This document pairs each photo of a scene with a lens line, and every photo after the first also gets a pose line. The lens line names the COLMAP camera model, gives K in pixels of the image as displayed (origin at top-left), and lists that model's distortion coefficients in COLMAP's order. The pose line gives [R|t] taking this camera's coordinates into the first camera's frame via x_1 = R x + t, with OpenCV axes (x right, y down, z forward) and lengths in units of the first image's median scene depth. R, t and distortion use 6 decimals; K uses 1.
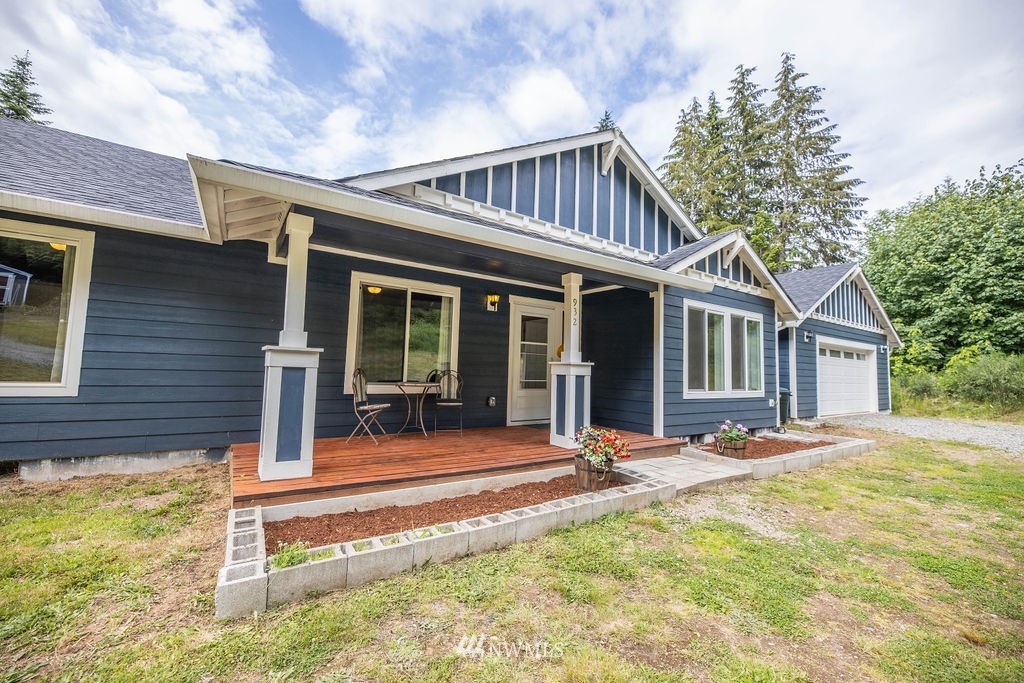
lens RADIAL K [[412.6, 0, 512.0], [0, 412.6, 341.5], [0, 0, 1]] dist [0.000898, 0.000091]
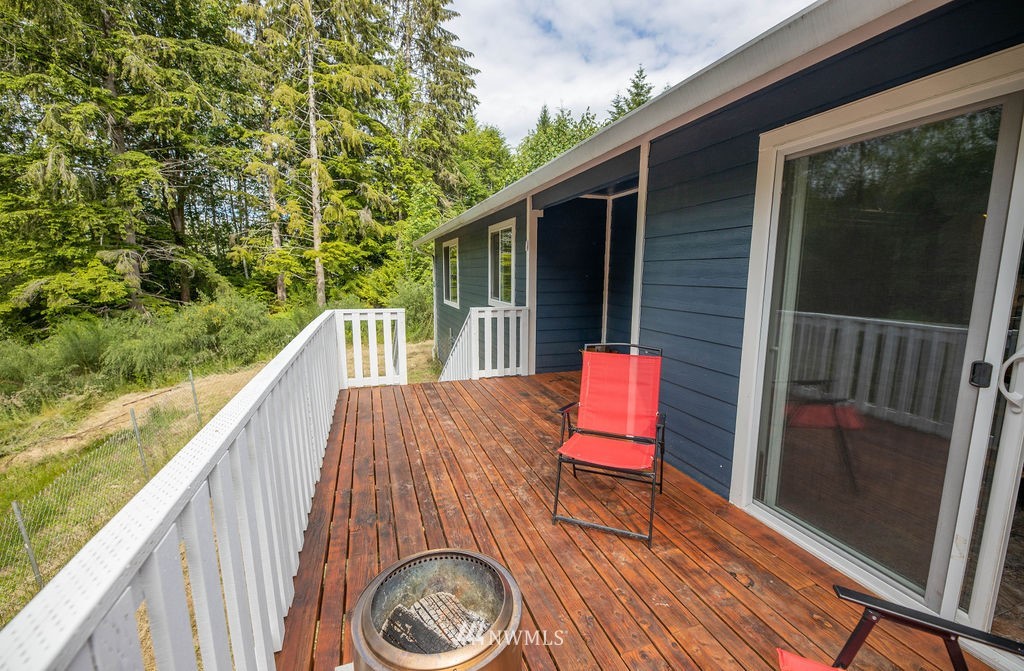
lens RADIAL K [[412.7, 0, 512.0], [0, 412.7, 335.5], [0, 0, 1]] dist [0.000845, -0.006104]
pose [[0.256088, -0.170067, 0.951576, -0.270585], [-0.070342, 0.978514, 0.193812, 0.032891], [-0.964091, -0.116569, 0.238622, 0.955310]]
